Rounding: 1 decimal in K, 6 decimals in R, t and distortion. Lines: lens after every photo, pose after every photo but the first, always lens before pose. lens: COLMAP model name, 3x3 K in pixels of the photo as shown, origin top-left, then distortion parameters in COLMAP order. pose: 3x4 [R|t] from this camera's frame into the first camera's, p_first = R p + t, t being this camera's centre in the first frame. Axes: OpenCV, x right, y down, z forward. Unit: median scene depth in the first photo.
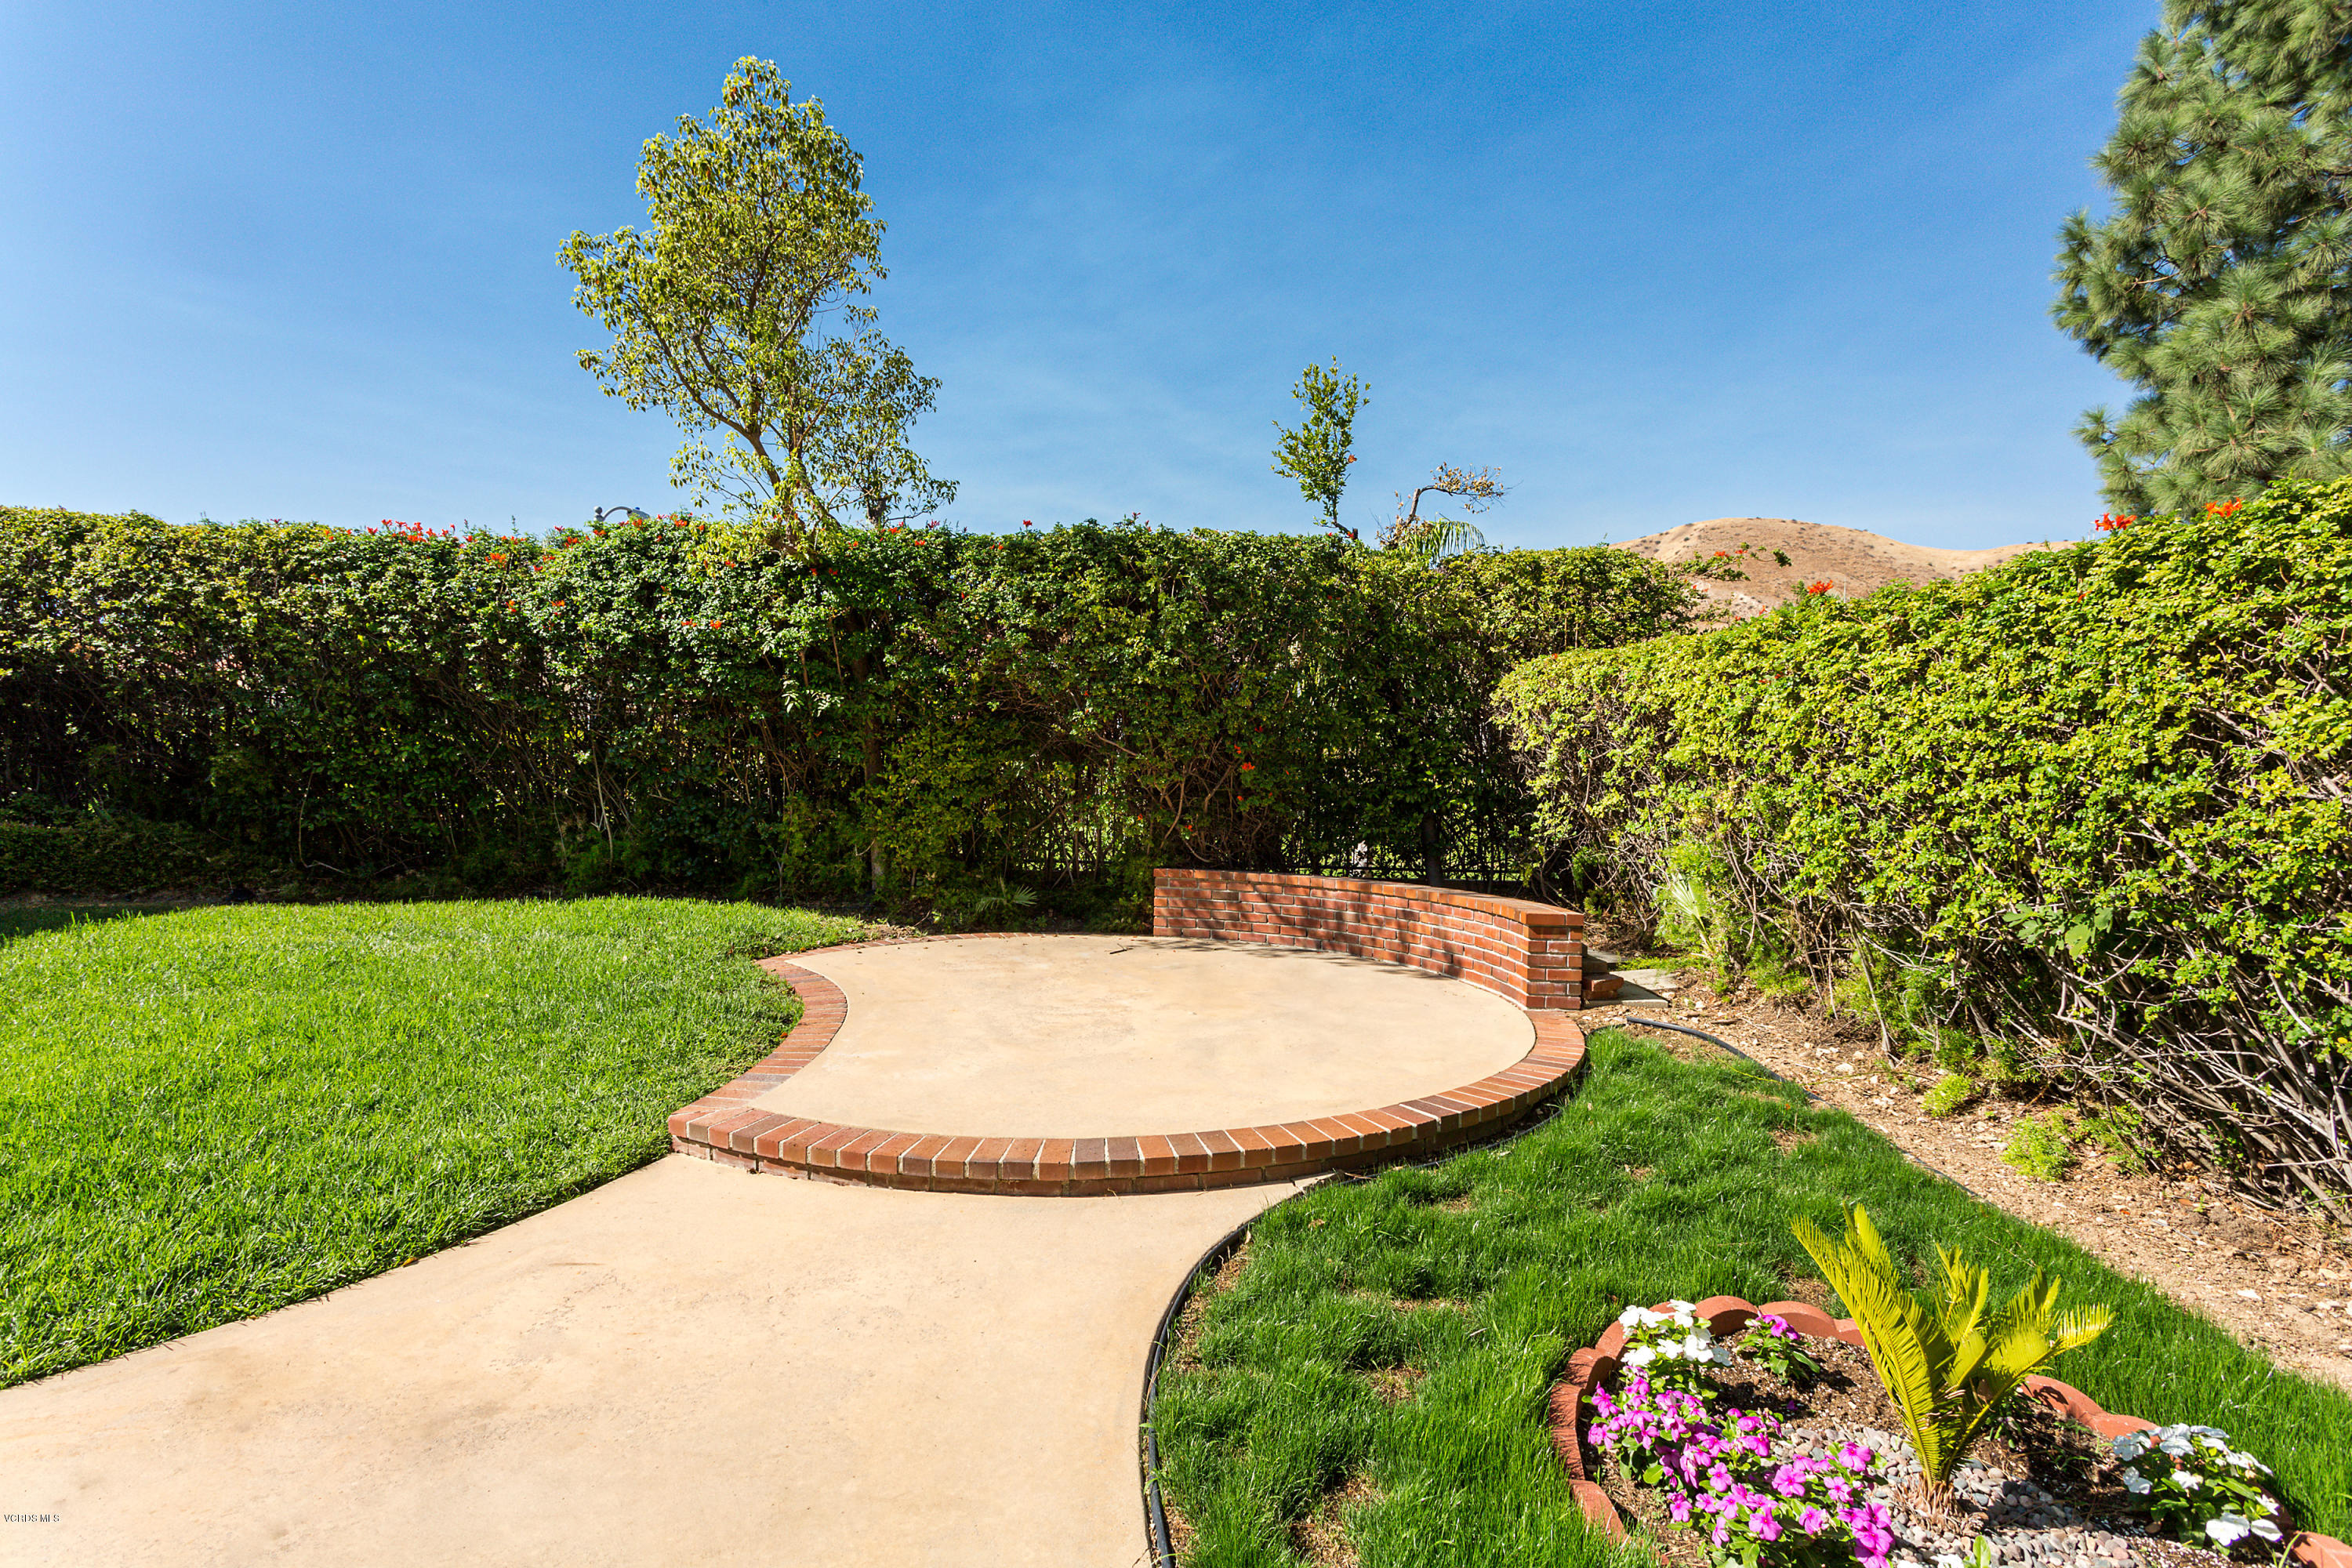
lens RADIAL K [[1114.1, 0, 1176.0], [0, 1114.1, 784.0], [0, 0, 1]] dist [-0.000529, 0.001753]
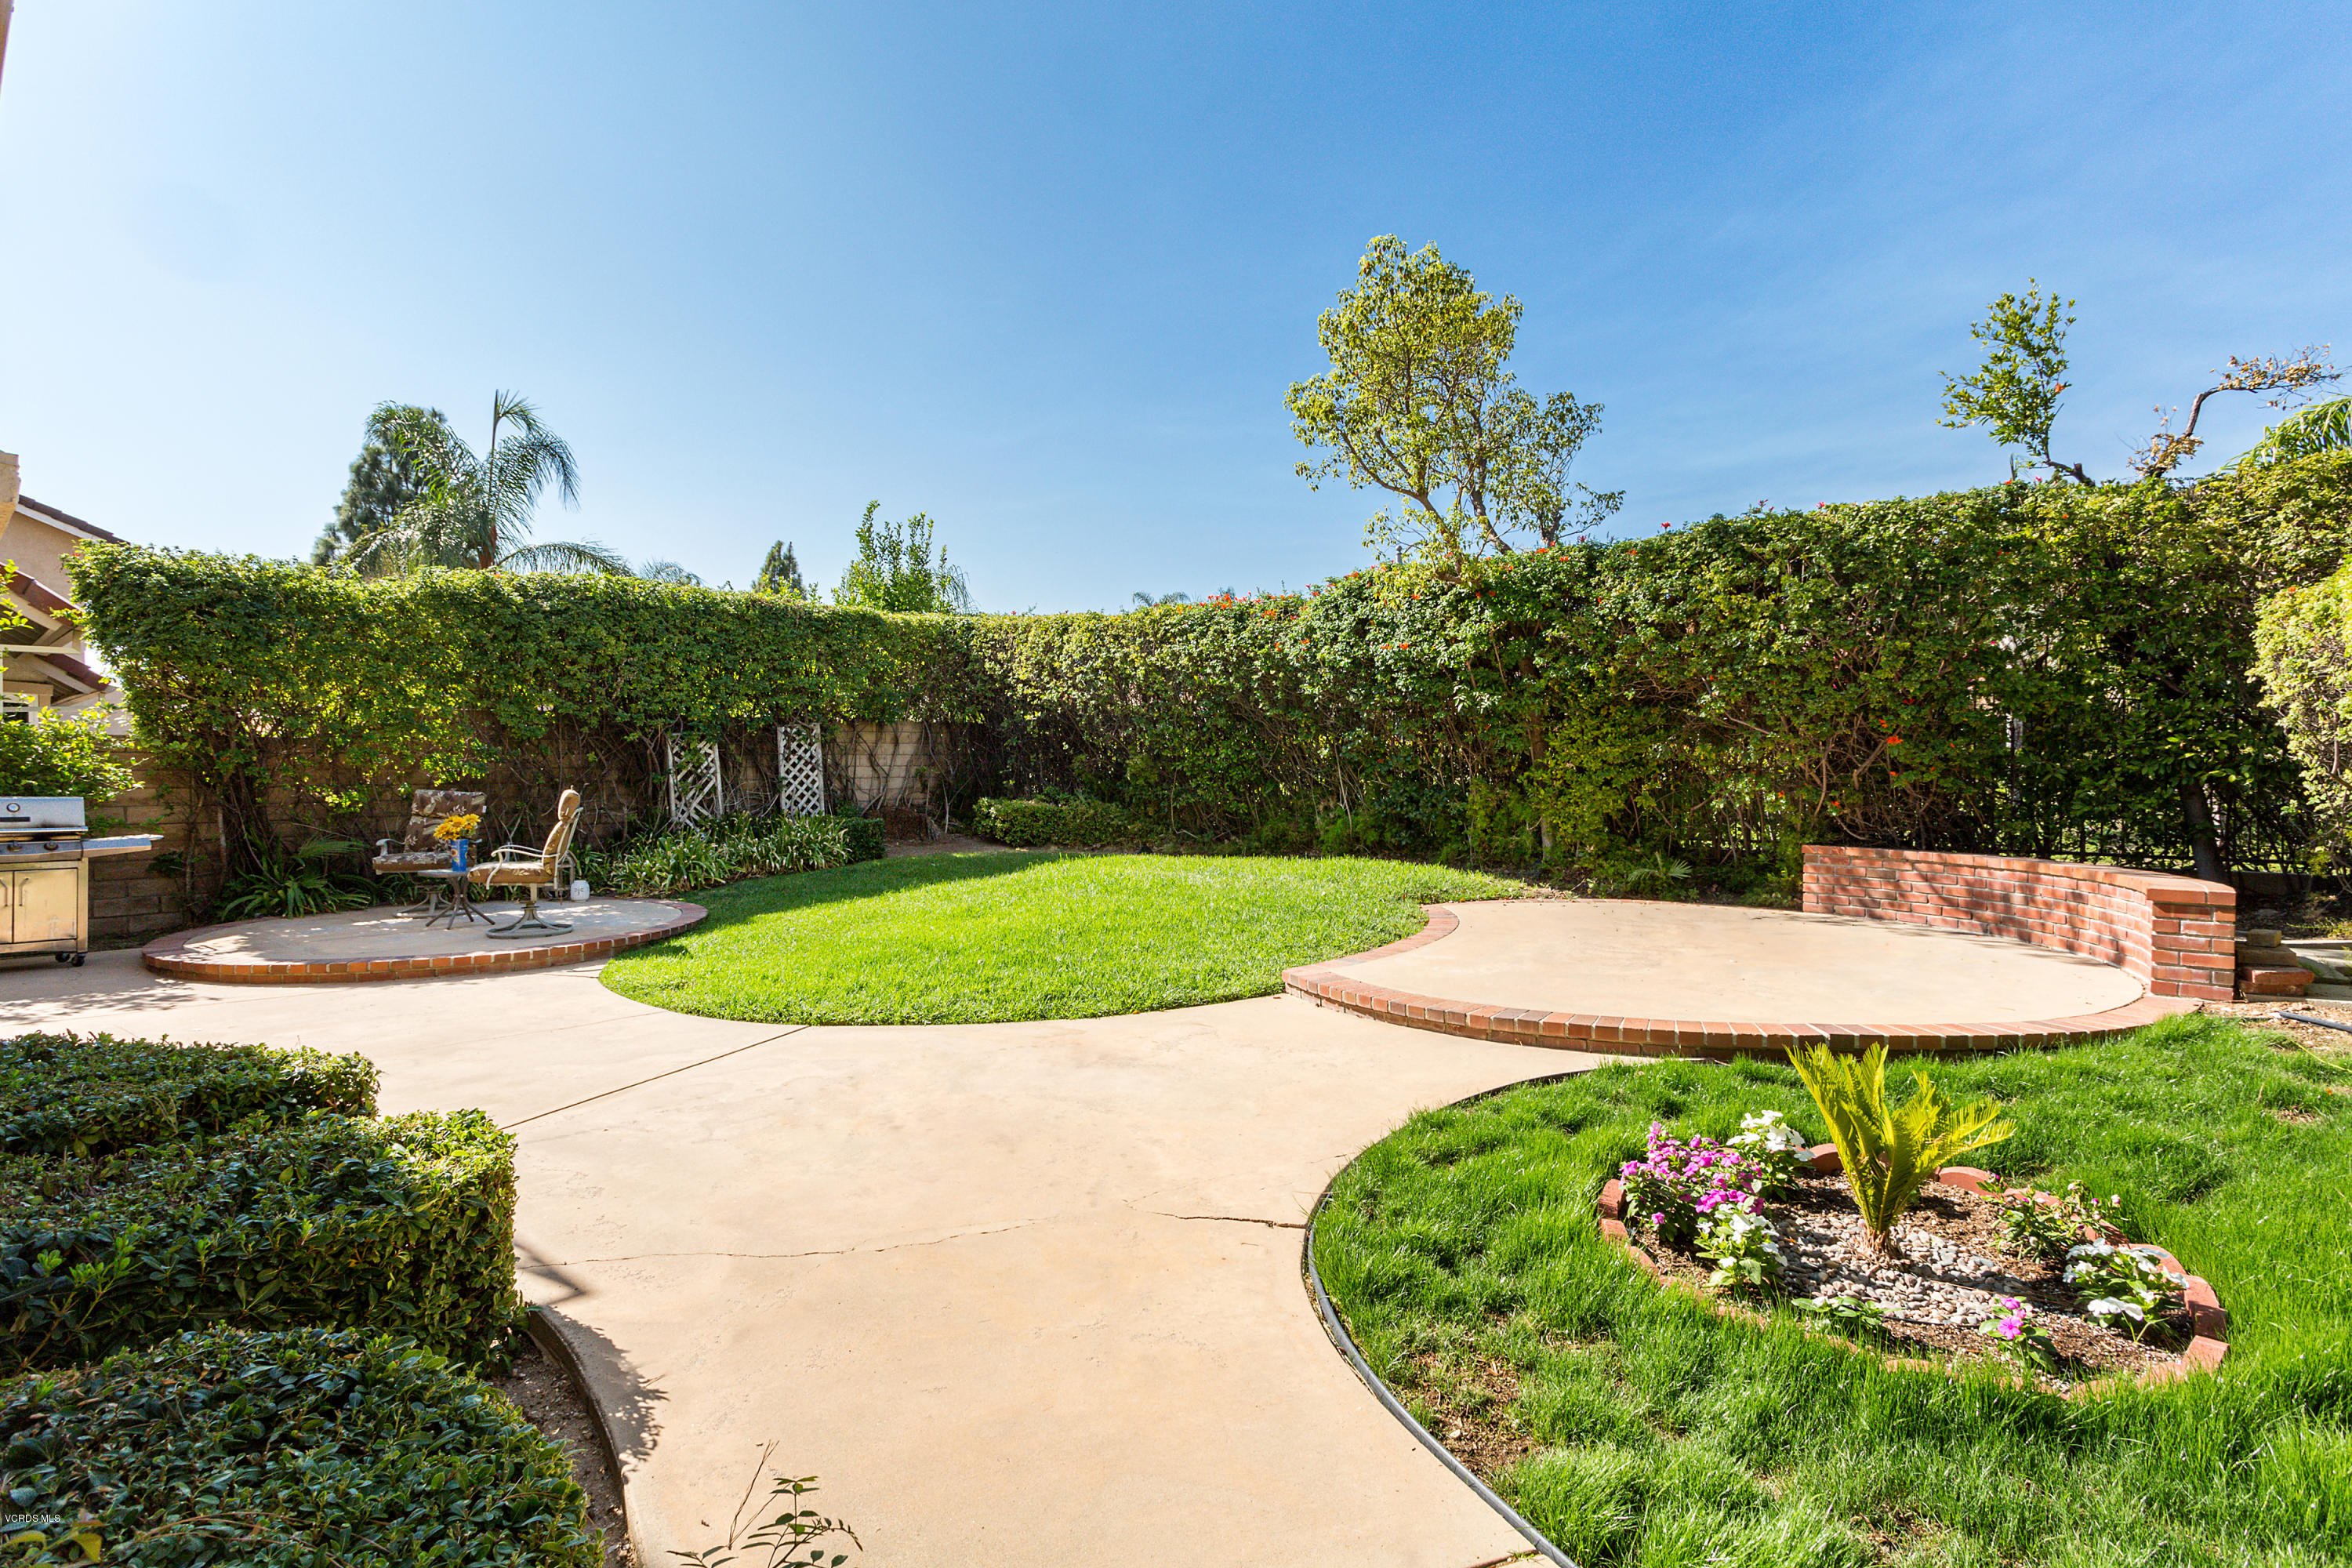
lens RADIAL K [[1139.1, 0, 1184.7], [0, 1139.1, 794.9], [0, 0, 1]] dist [-0.002170, 0.001113]
pose [[0.752362, -0.008343, -0.658697, 0.256596], [0.014460, 0.999888, 0.003850, 0.019524], [0.658591, -0.012421, 0.752398, -0.157459]]
